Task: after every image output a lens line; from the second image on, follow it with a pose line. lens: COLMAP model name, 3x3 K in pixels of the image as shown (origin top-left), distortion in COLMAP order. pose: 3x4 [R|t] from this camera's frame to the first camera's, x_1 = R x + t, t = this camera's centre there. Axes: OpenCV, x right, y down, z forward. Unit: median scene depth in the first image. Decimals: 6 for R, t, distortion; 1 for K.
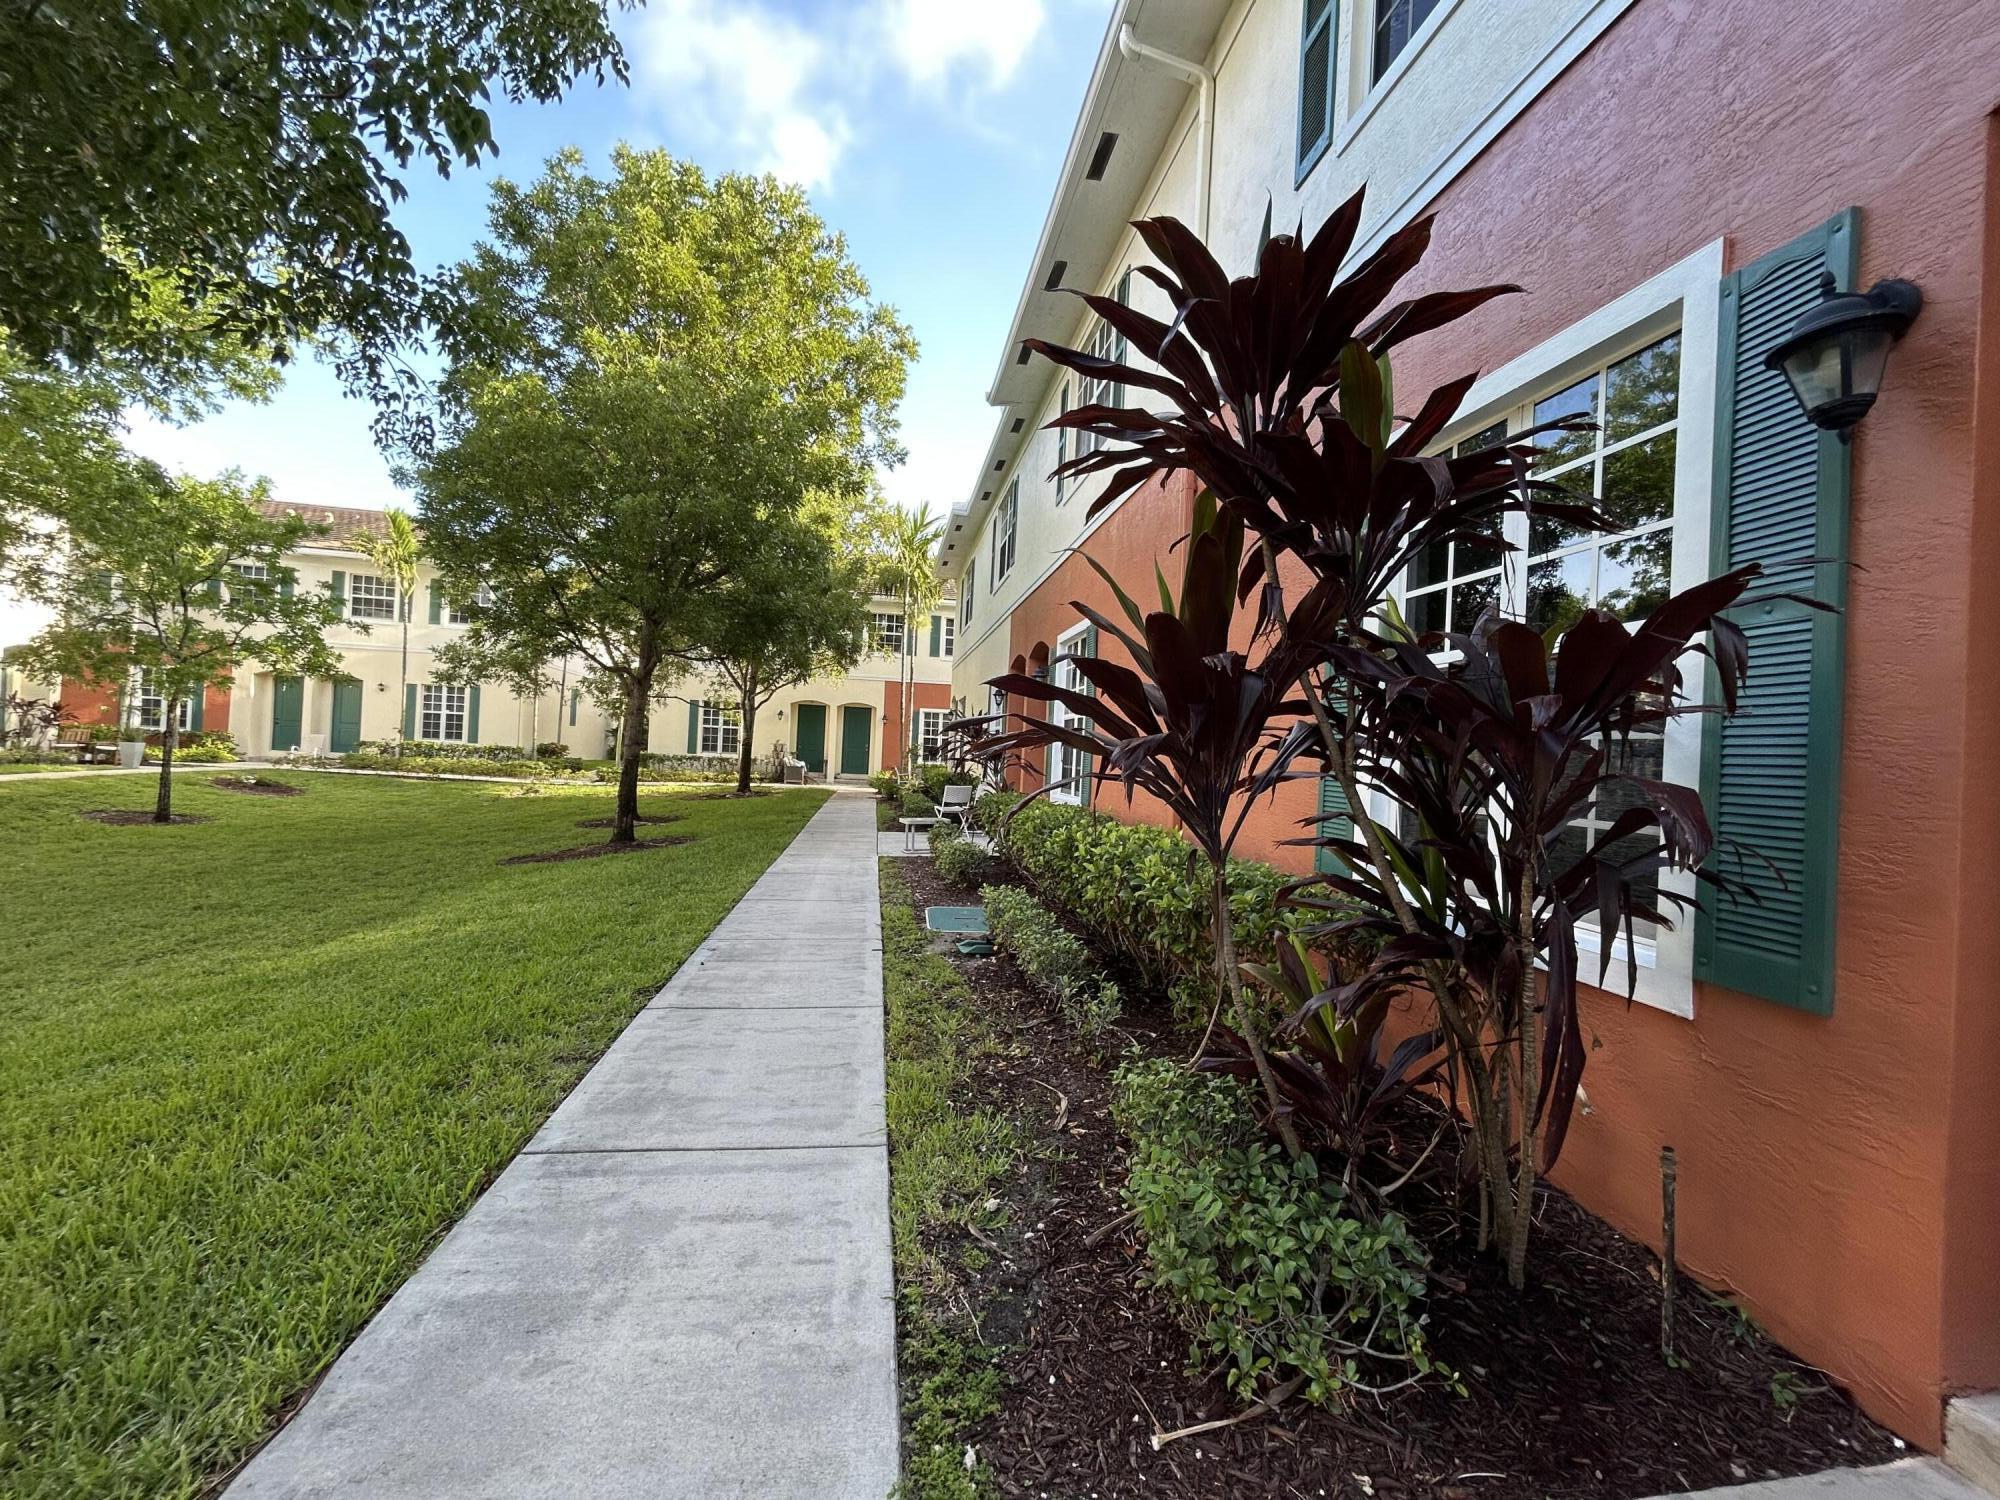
lens RADIAL K [[805.2, 0, 1000.0], [0, 805.2, 750.0], [0, 0, 1]] dist [-0.001256, -0.000186]
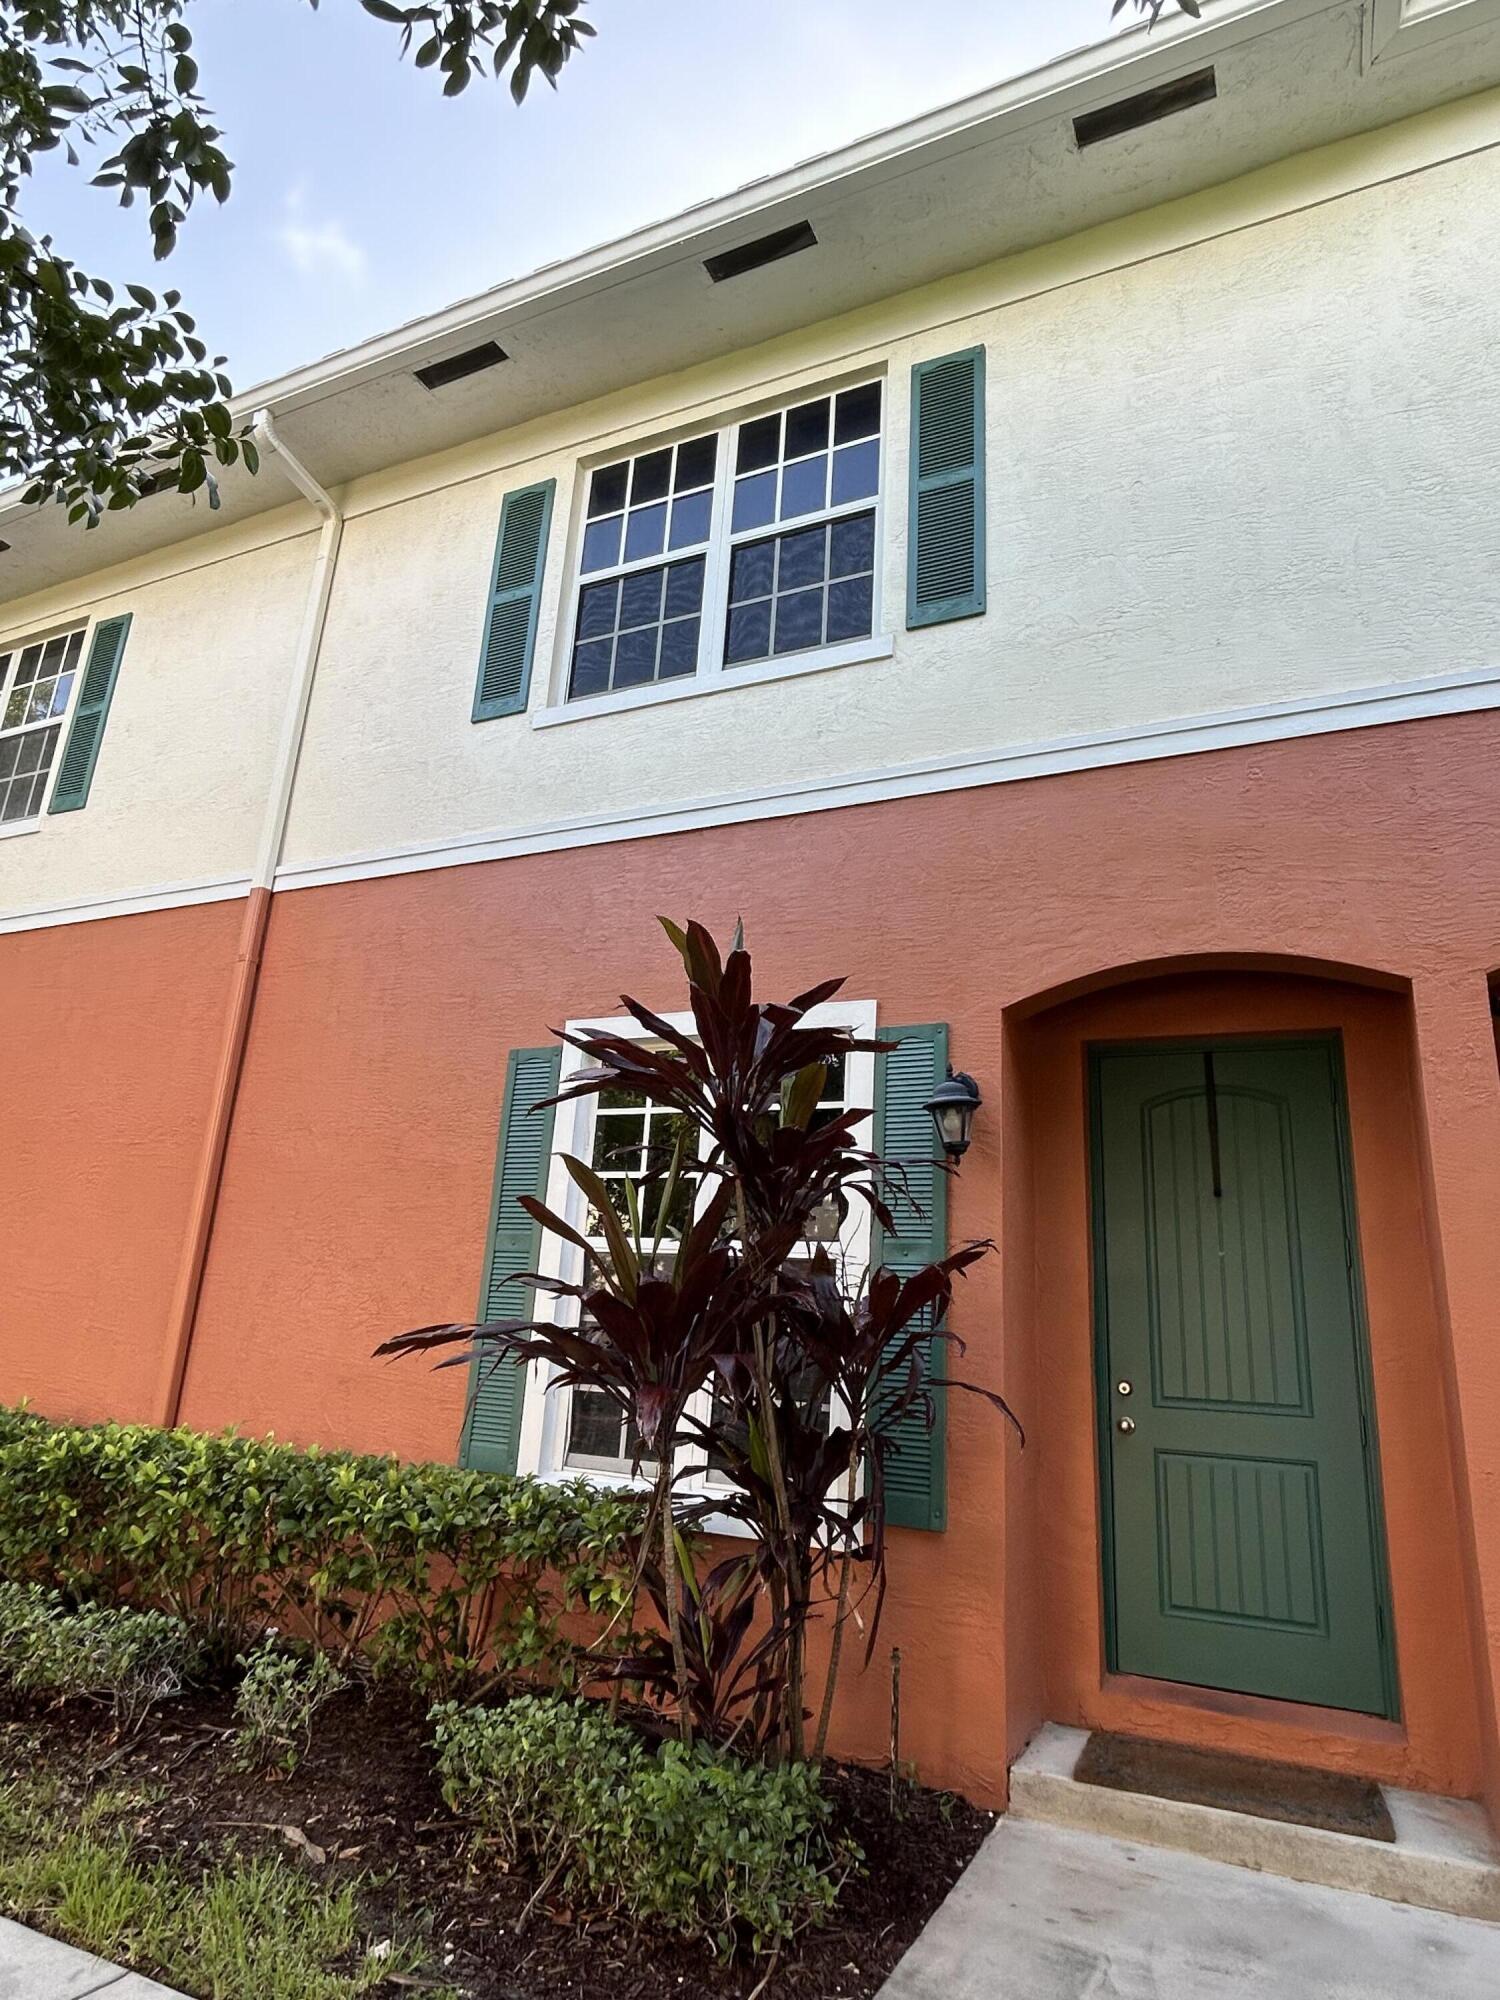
lens RADIAL K [[1169.5, 0, 750.0], [0, 1169.5, 1000.0], [0, 0, 1]] dist [0.002178, -0.000269]
pose [[0.562706, 0.225354, 0.795348, -1.132929], [-0.037516, 0.968095, -0.247758, -0.081774], [-0.825806, 0.109576, 0.553207, -0.045211]]
